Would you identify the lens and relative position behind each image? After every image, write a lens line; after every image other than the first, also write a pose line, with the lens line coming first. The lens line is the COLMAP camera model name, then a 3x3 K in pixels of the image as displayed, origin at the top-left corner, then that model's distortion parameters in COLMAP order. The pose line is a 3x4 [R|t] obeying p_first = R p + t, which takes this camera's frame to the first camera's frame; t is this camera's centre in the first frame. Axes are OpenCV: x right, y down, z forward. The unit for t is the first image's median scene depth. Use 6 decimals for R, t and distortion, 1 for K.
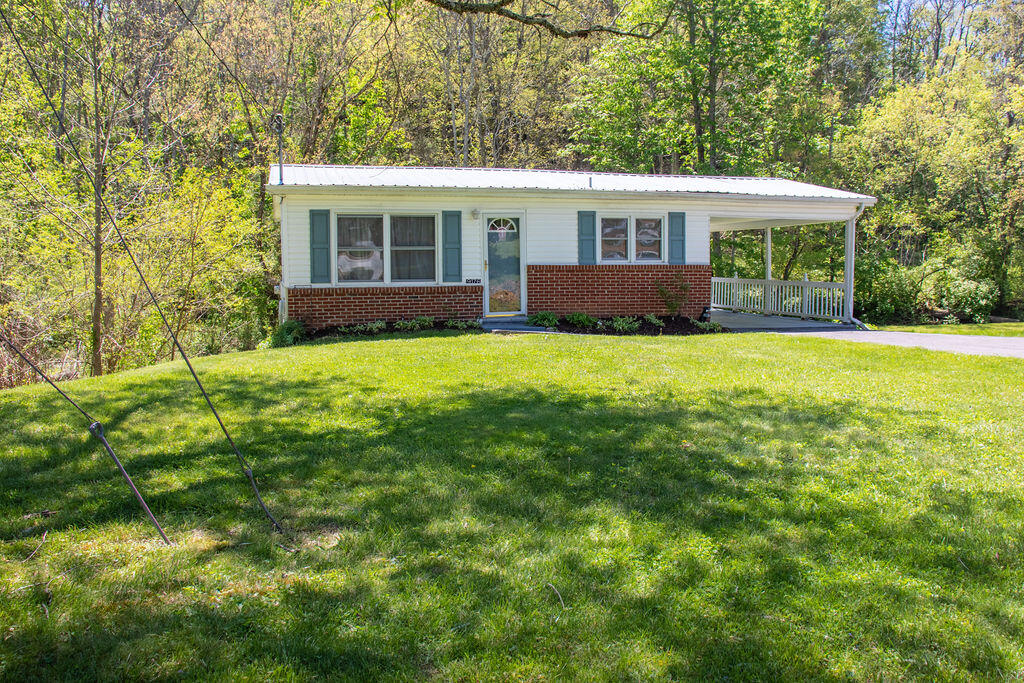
lens RADIAL K [[920.5, 0, 512.0], [0, 920.5, 341.5], [0, 0, 1]] dist [-0.008754, 0.001389]
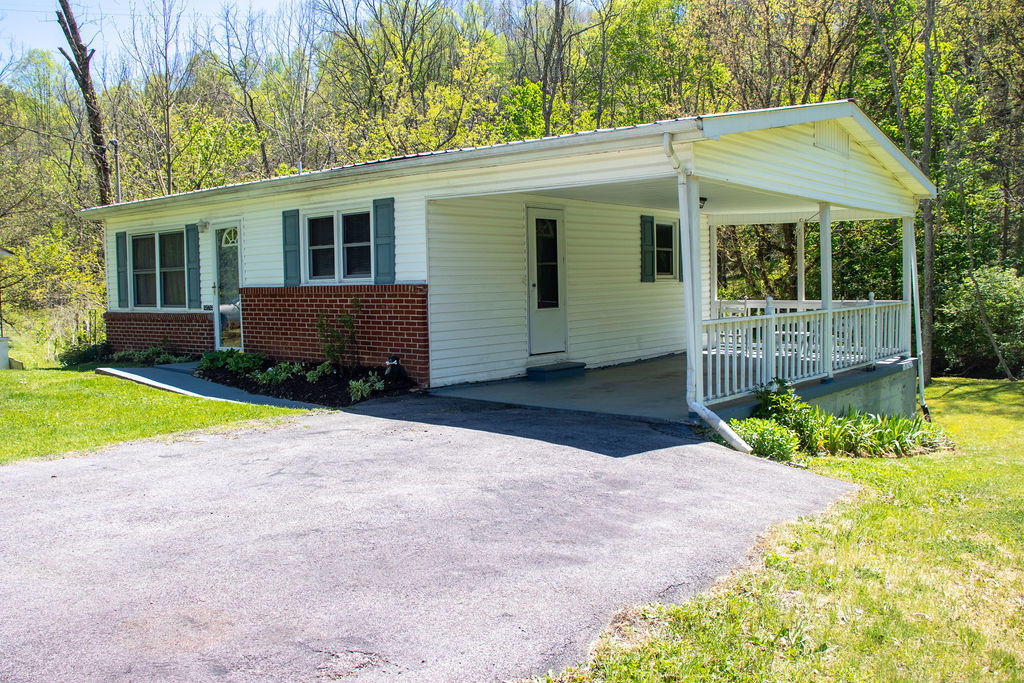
lens RADIAL K [[920.5, 0, 512.0], [0, 920.5, 341.5], [0, 0, 1]] dist [-0.008754, 0.001389]
pose [[0.534542, 0.045673, -0.843907, 0.765249], [-0.056144, 0.998252, 0.018465, -0.064044], [0.843275, 0.037510, 0.536171, 0.770623]]
